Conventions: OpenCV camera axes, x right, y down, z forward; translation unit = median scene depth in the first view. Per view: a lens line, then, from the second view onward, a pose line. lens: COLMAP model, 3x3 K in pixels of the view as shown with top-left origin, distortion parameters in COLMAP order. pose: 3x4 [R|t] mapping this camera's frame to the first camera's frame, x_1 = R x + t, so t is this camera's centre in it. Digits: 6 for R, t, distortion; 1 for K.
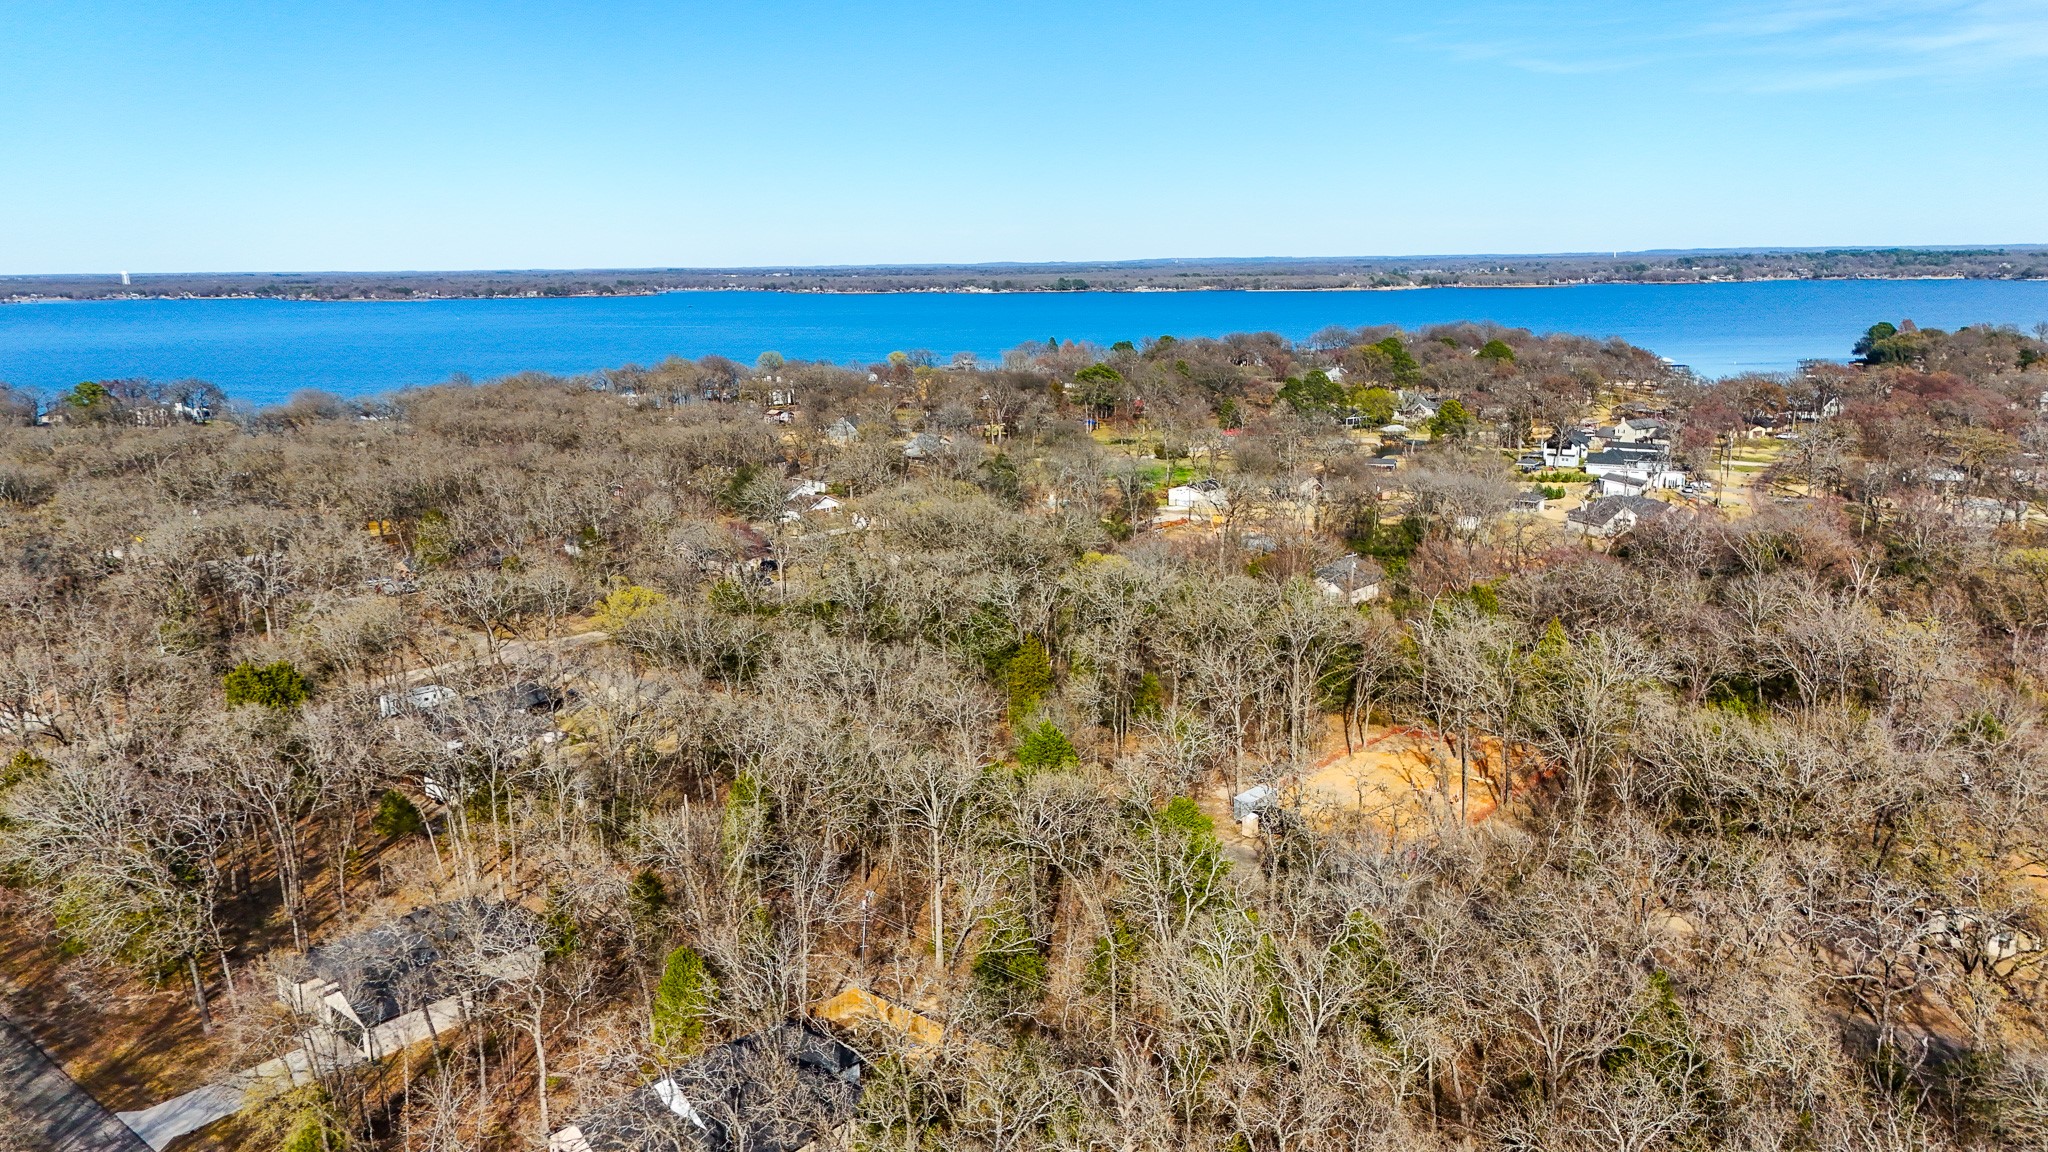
lens RADIAL K [[1495.0, 0, 1023.3], [0, 1495.0, 556.3], [0, 0, 1]] dist [0.071179, -0.066501]
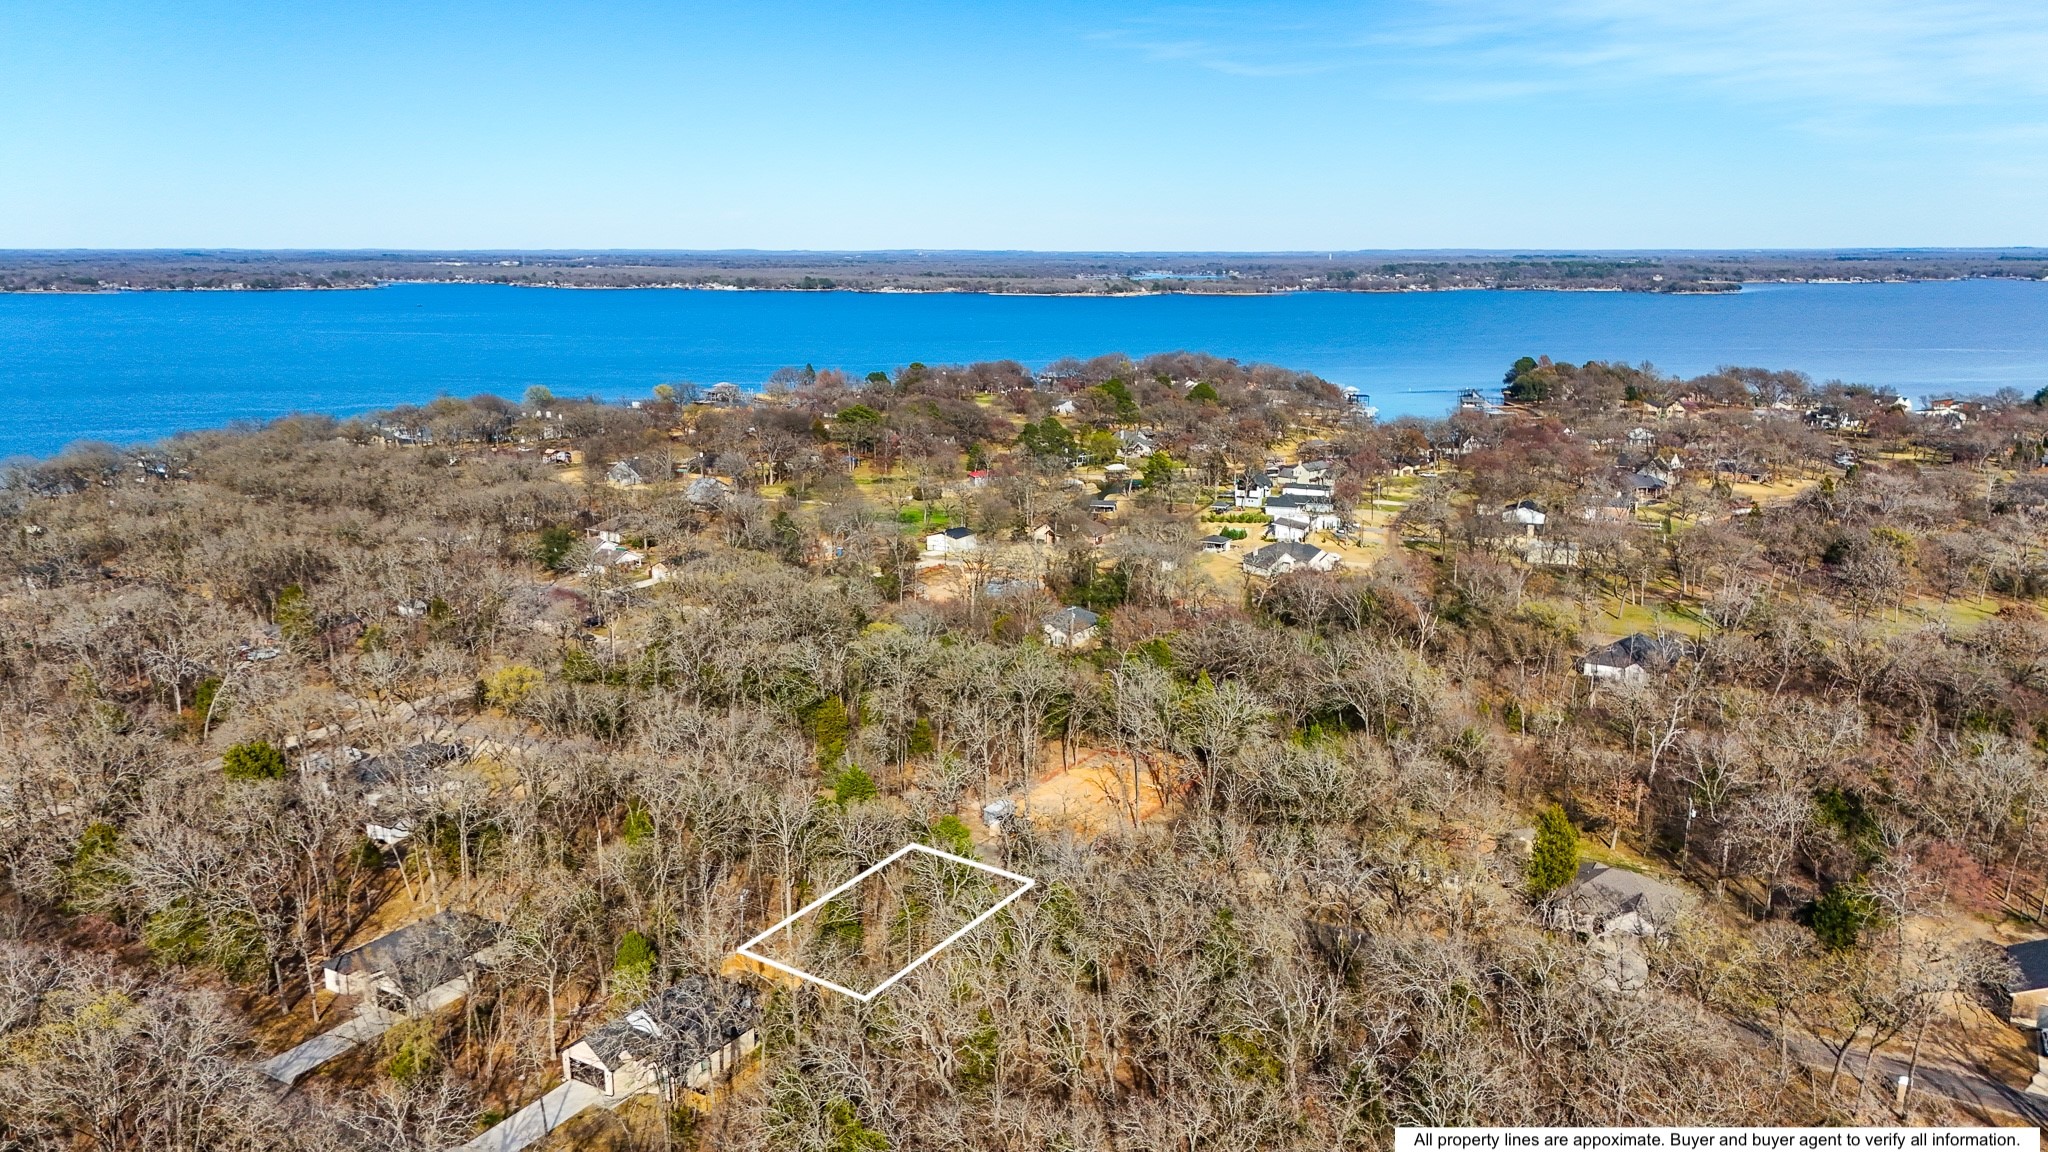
lens RADIAL K [[1495.0, 0, 1027.8], [0, 1495.0, 566.5], [0, 0, 1]] dist [0.071179, -0.066501]
pose [[0.985454, -0.020470, 0.168707, -0.014933], [0.018107, 0.999715, 0.015532, -0.025612], [-0.168976, -0.012251, 0.985544, -0.114439]]
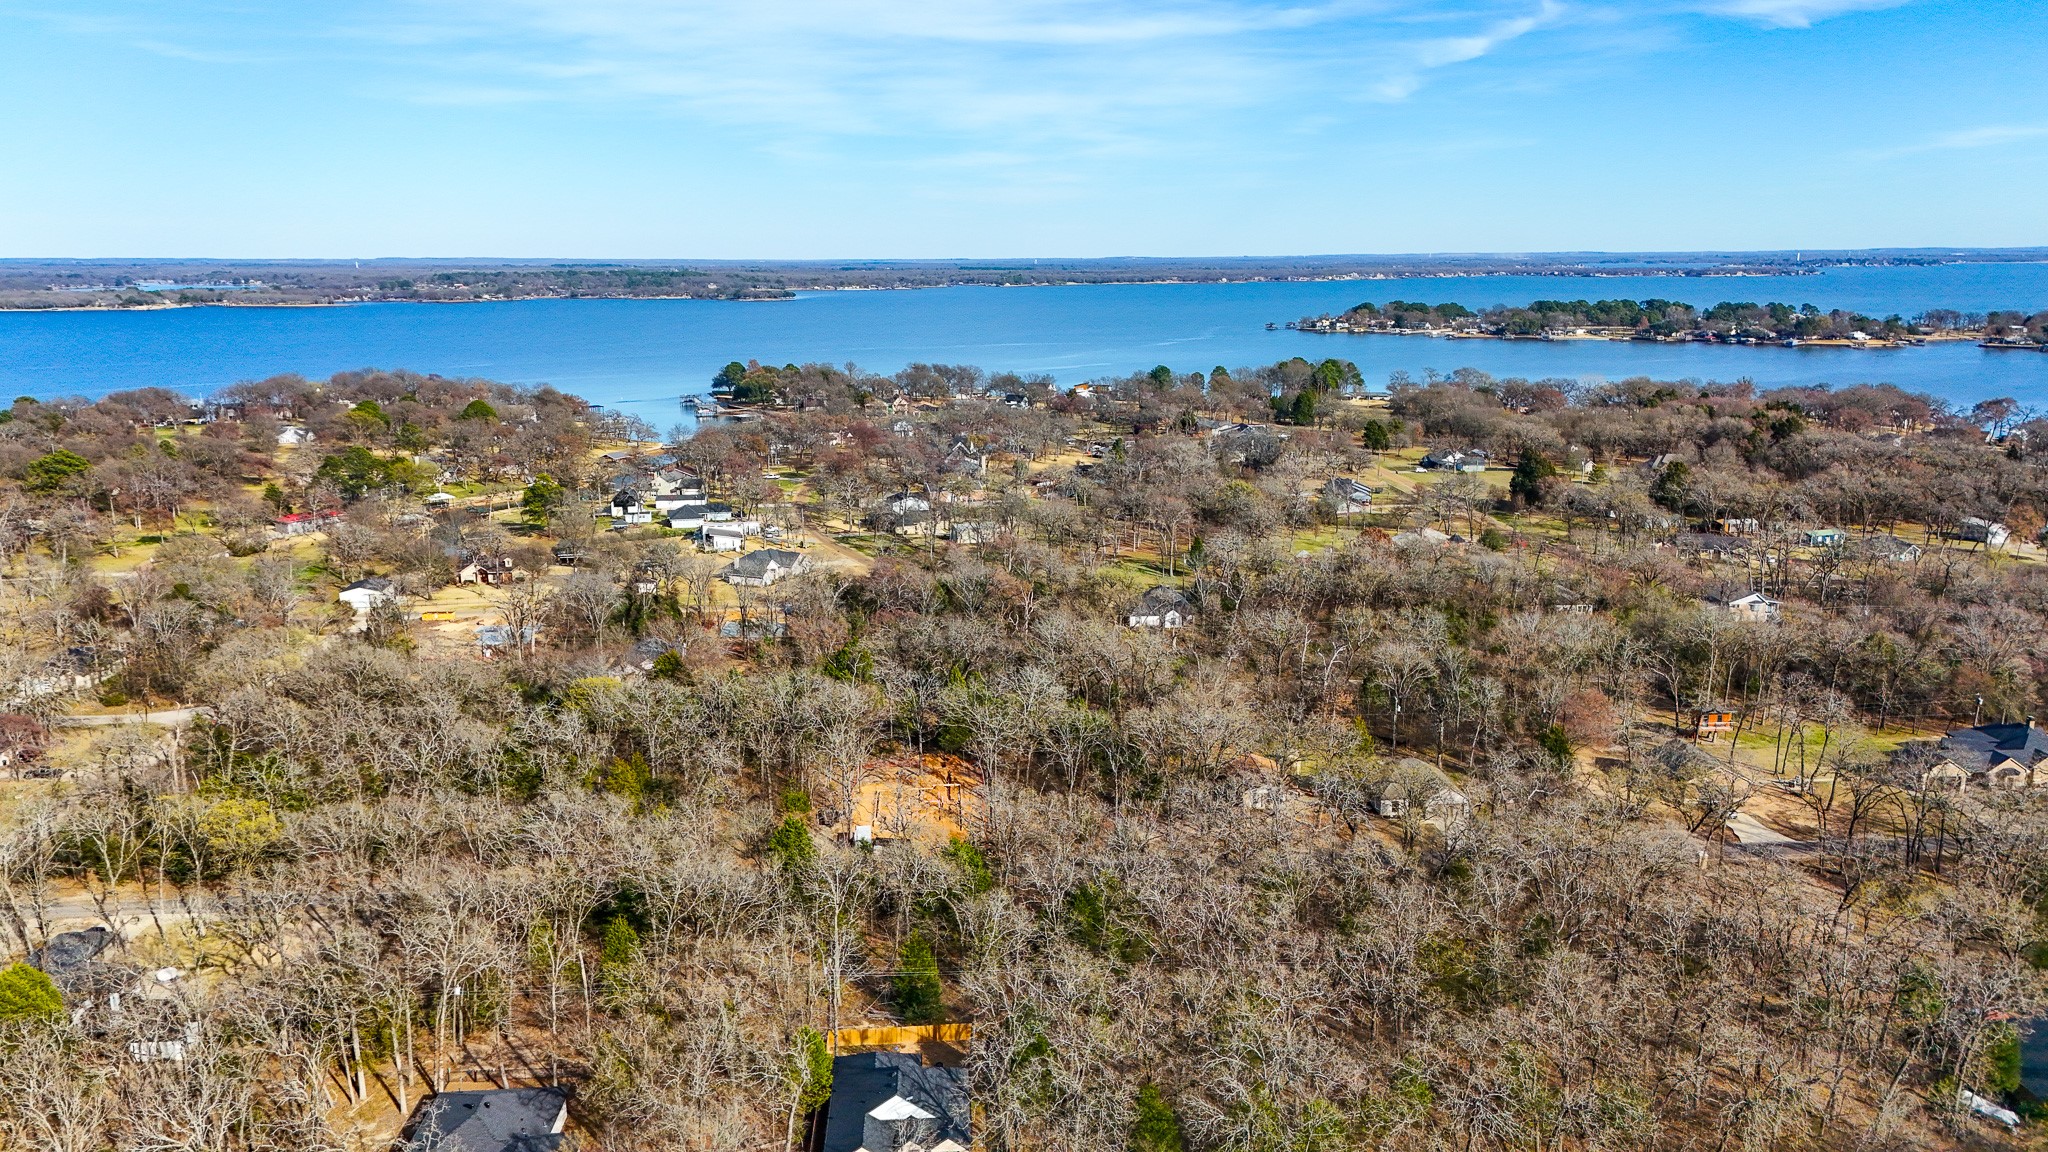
lens RADIAL K [[1495.0, 0, 1035.6], [0, 1495.0, 576.9], [0, 0, 1]] dist [0.071179, -0.066501]
pose [[0.702235, -0.136566, 0.698725, -0.188093], [0.129835, 0.989537, 0.062918, -0.039409], [-0.700007, 0.046536, 0.712618, -0.028989]]
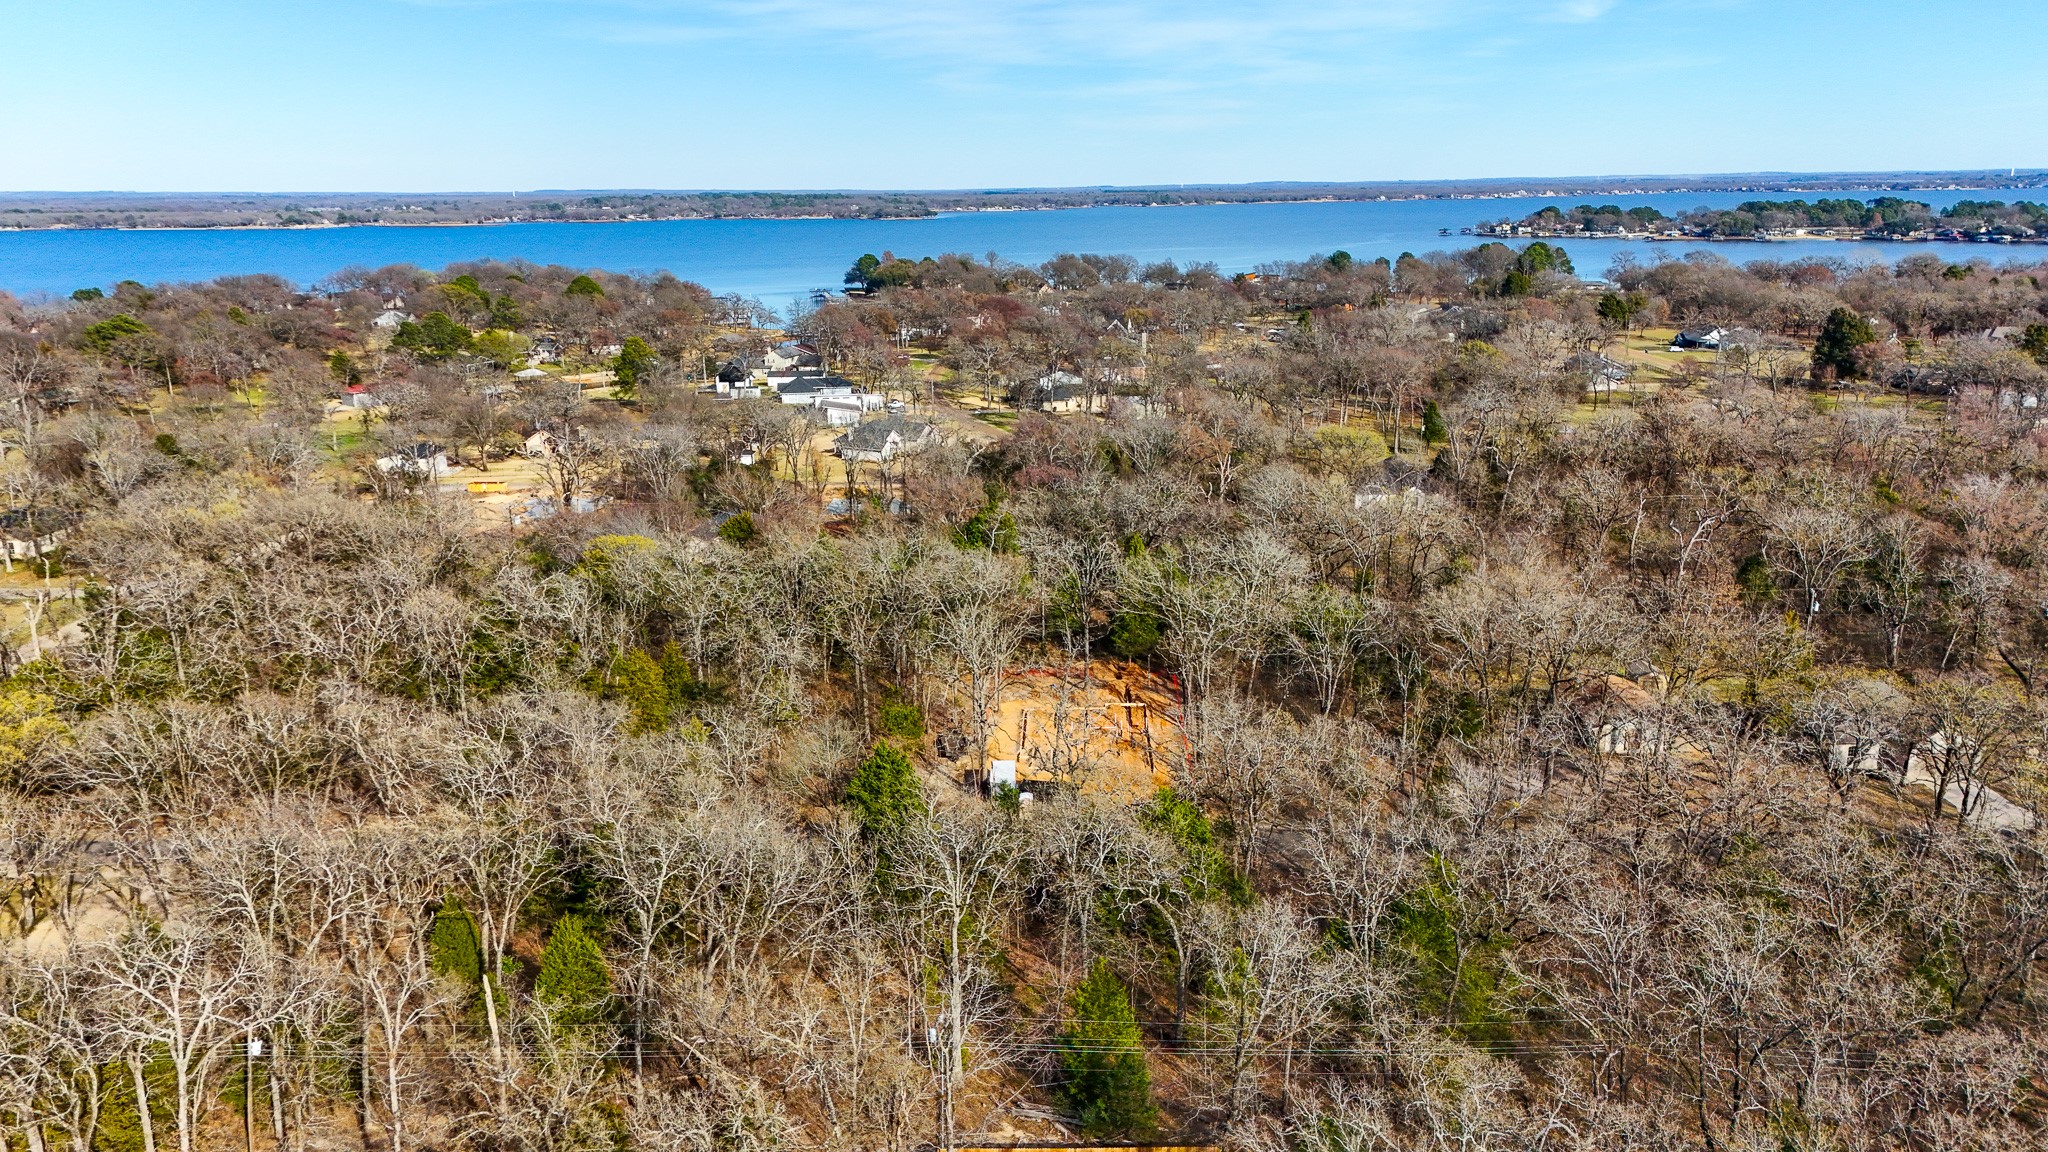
lens RADIAL K [[1495.0, 0, 1027.0], [0, 1495.0, 578.1], [0, 0, 1]] dist [0.071179, -0.066501]
pose [[0.768849, -0.155605, 0.620209, -0.104445], [0.123377, 0.987813, 0.094887, -0.010483], [-0.627415, 0.003566, 0.778677, 0.084435]]
